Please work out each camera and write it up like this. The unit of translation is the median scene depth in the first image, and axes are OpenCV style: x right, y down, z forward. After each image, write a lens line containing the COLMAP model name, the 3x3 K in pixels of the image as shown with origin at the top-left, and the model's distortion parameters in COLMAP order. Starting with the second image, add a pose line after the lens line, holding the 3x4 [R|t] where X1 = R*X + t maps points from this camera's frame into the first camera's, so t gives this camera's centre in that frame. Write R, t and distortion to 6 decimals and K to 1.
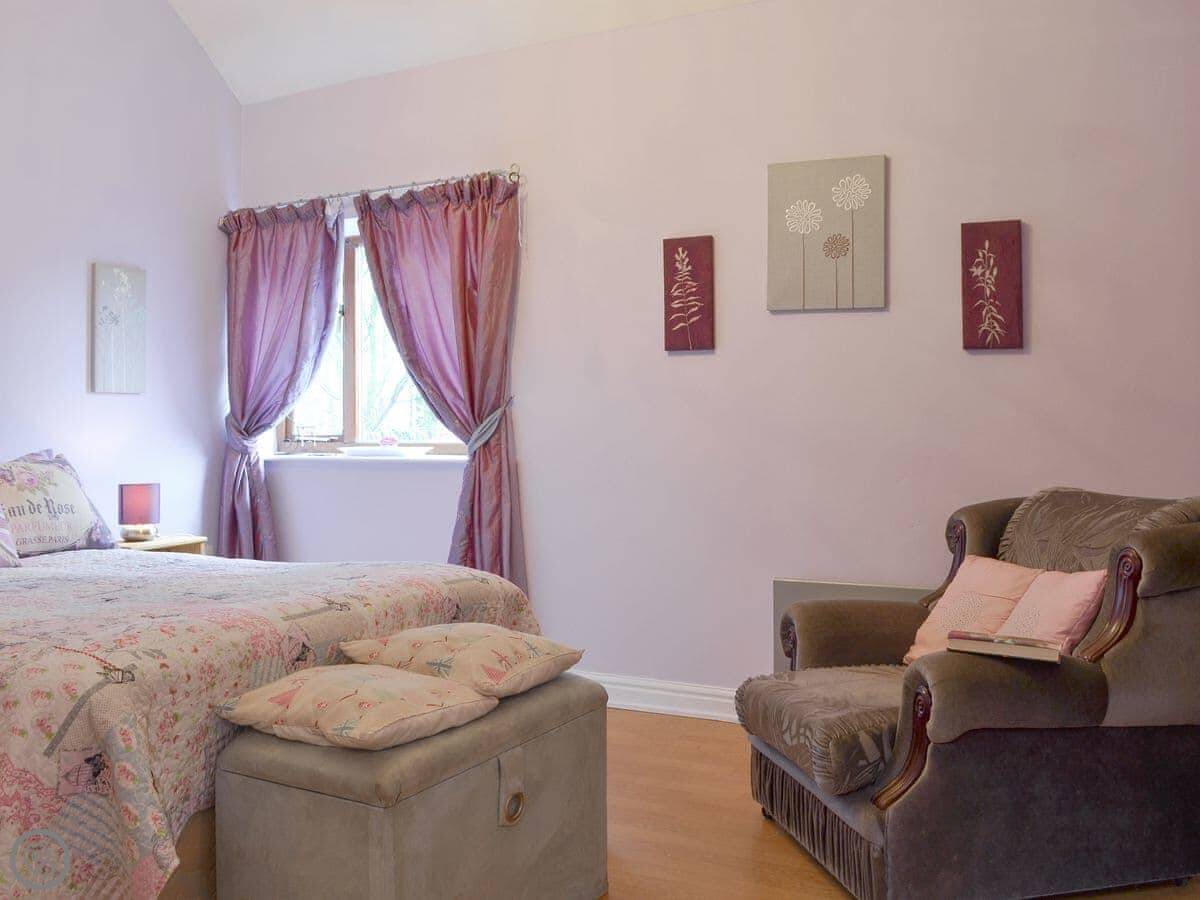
lens RADIAL K [[1329.8, 0, 600.3], [0, 1329.8, 449.8], [0, 0, 1]] dist [-0.098877, 0.000000]
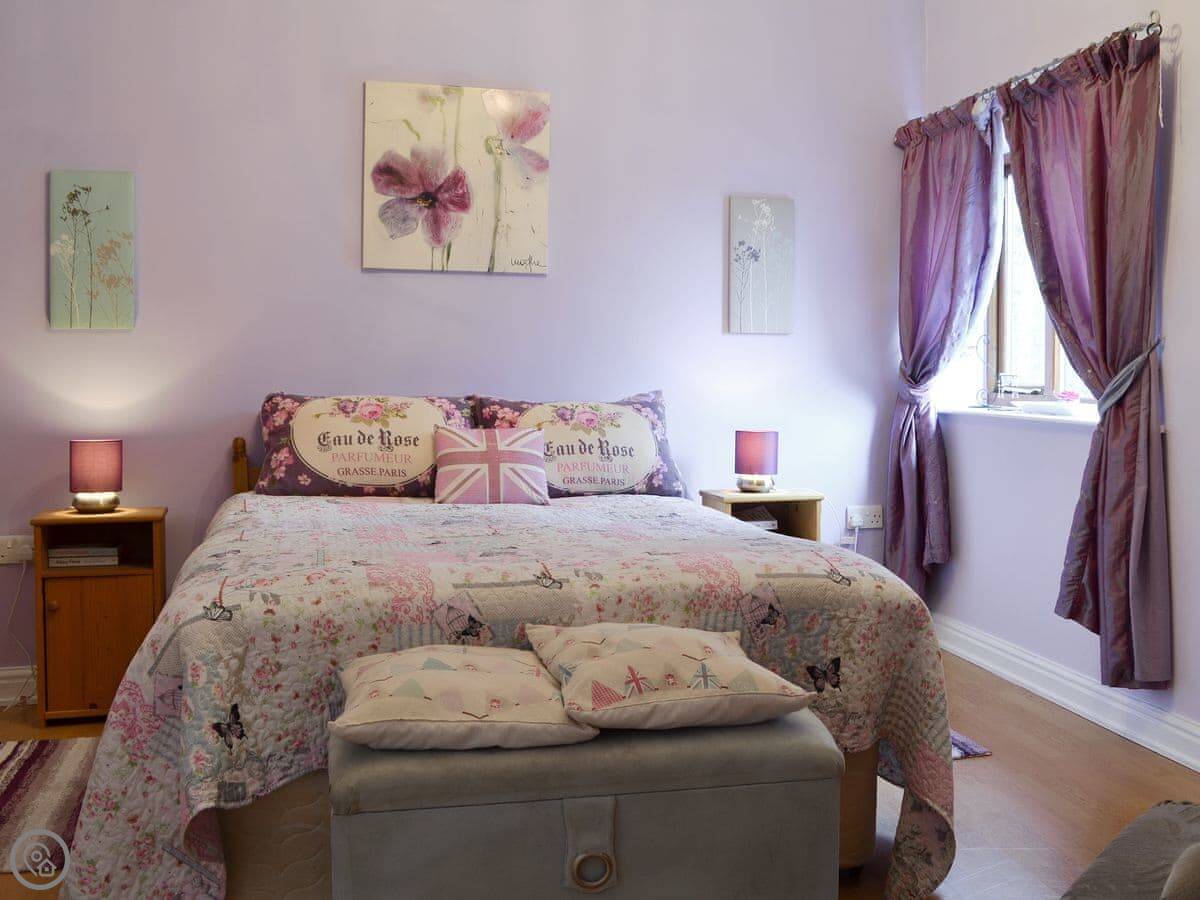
lens RADIAL K [[1329.8, 0, 599.8], [0, 1329.8, 456.1], [0, 0, 1]] dist [-0.098877, 0.000000]
pose [[0.589461, 0.068861, -0.804857, 0.373914], [-0.031150, 0.997557, 0.062534, -0.012953], [0.807196, -0.011790, 0.590165, 0.385163]]
